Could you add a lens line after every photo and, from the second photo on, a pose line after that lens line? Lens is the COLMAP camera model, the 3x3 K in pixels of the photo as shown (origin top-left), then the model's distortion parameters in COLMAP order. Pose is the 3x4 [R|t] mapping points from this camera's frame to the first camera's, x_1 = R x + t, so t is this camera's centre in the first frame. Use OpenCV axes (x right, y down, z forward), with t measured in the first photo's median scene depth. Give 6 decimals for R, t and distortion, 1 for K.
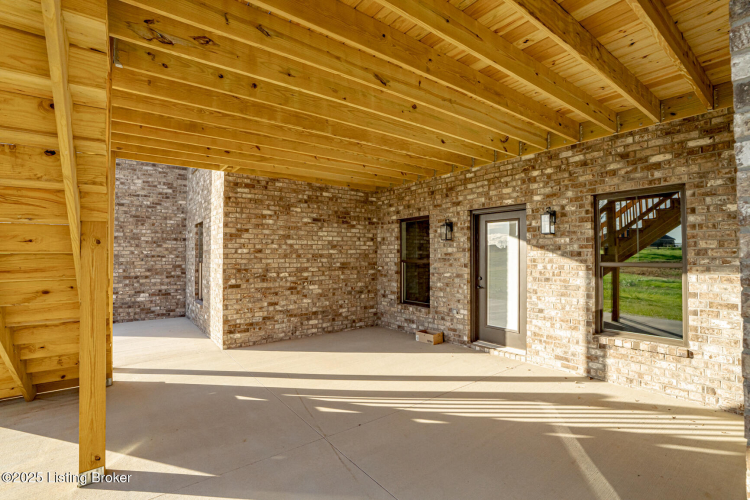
lens RADIAL K [[347.6, 0, 374.8], [0, 347.6, 251.9], [0, 0, 1]] dist [-0.004404, -0.000259]
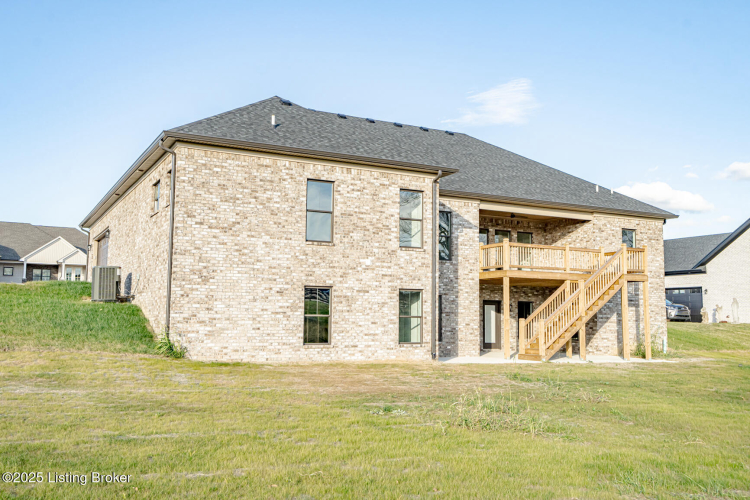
lens RADIAL K [[695.4, 0, 374.0], [0, 695.4, 250.9], [0, 0, 1]] dist [0.106076, 0.000000]
pose [[0.169405, 0.098283, 0.980634, -5.496313], [-0.039774, 0.994886, -0.092841, 0.041214], [-0.984744, -0.023276, 0.172448, 0.967954]]
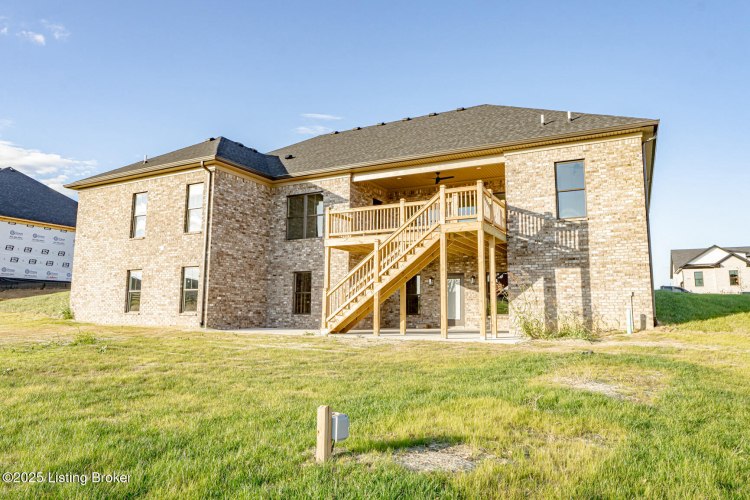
lens RADIAL K [[502.5, 0, 373.6], [0, 502.5, 247.3], [0, 0, 1]] dist [-0.006181, -0.000484]
pose [[0.905965, 0.057435, 0.419439, -1.797252], [-0.016827, 0.994857, -0.099882, 0.068606], [-0.423019, 0.083432, 0.902272, -2.198529]]
